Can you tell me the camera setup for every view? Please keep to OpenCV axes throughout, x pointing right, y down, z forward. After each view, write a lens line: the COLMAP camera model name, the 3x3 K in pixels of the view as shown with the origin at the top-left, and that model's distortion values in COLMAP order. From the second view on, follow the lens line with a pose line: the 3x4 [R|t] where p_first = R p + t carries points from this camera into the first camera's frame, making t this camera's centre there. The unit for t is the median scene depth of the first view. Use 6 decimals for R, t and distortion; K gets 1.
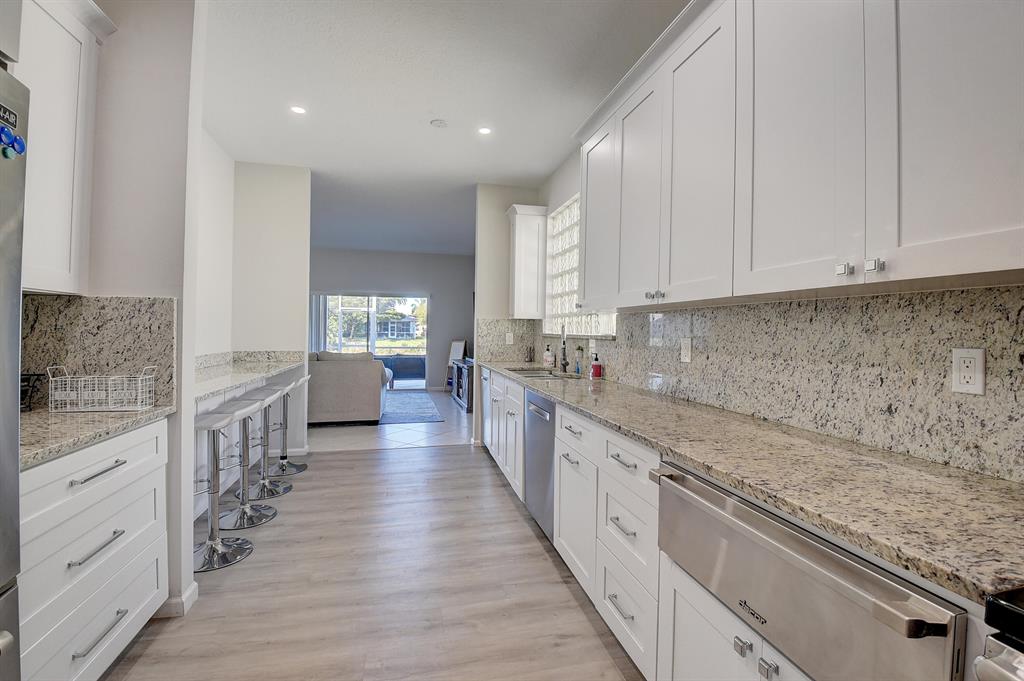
lens RADIAL K [[450.3, 0, 509.5], [0, 450.3, 327.3], [0, 0, 1]] dist [0.013392, -0.022550]
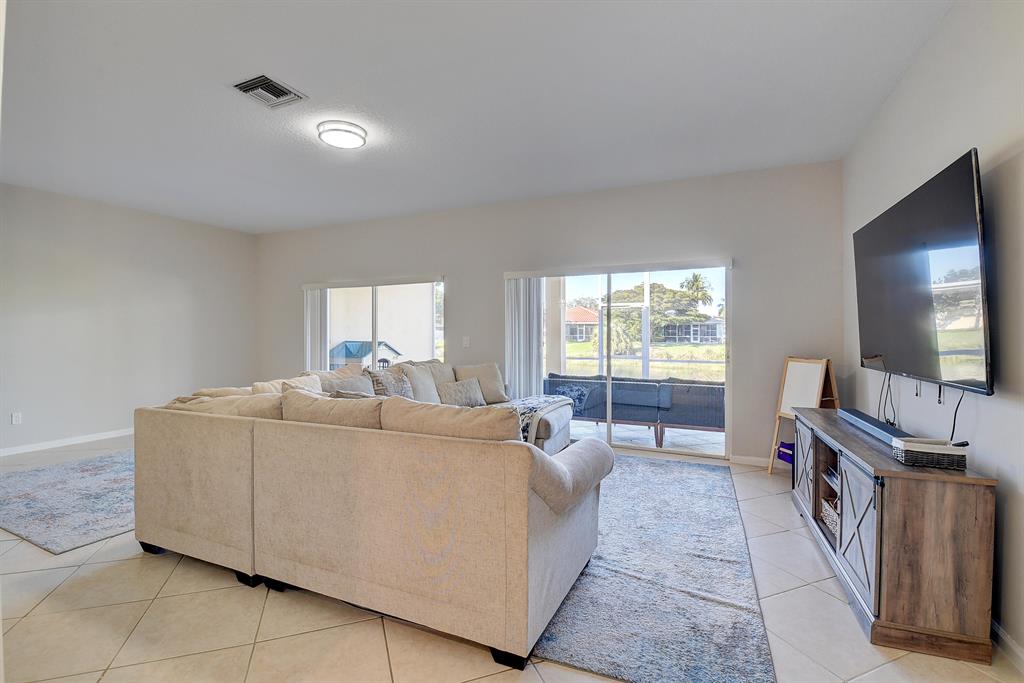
lens RADIAL K [[450.3, 0, 509.5], [0, 450.3, 328.3], [0, 0, 1]] dist [0.013392, -0.022550]
pose [[0.795316, -0.017758, -0.605935, -0.271101], [0.013581, 0.999842, -0.011477, 0.008248], [0.606043, 0.000899, 0.795432, 1.715698]]
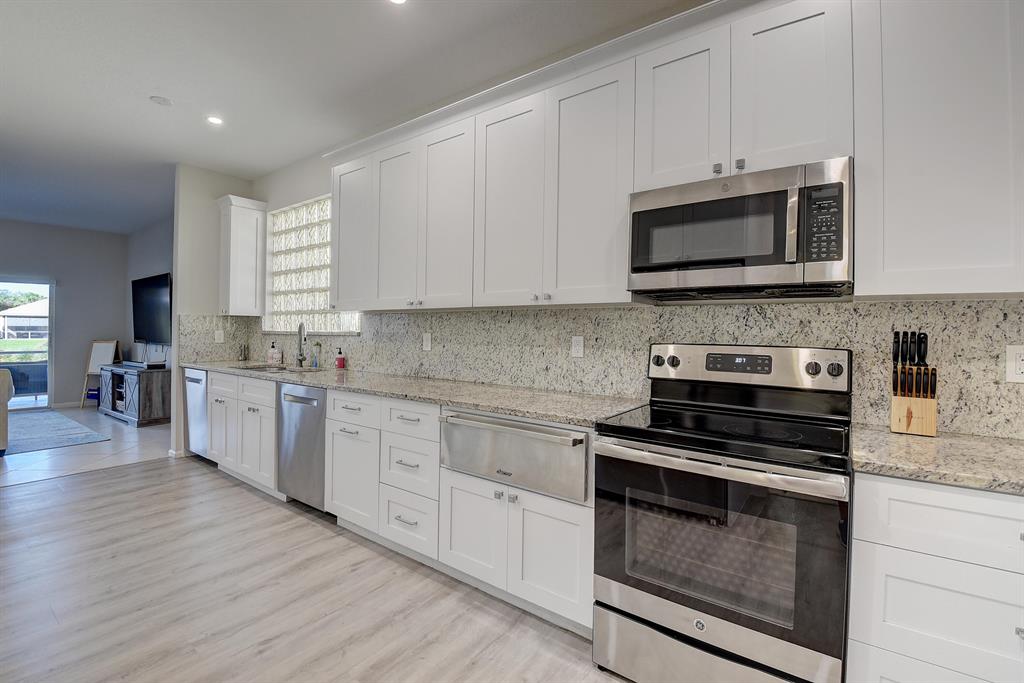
lens RADIAL K [[450.3, 0, 509.5], [0, 450.3, 328.3], [0, 0, 1]] dist [0.013392, -0.022550]
pose [[0.765715, -0.005575, 0.643156, -0.264701], [-0.001727, 0.999941, 0.010725, -0.005498], [-0.643178, -0.009323, 0.765660, -0.192654]]
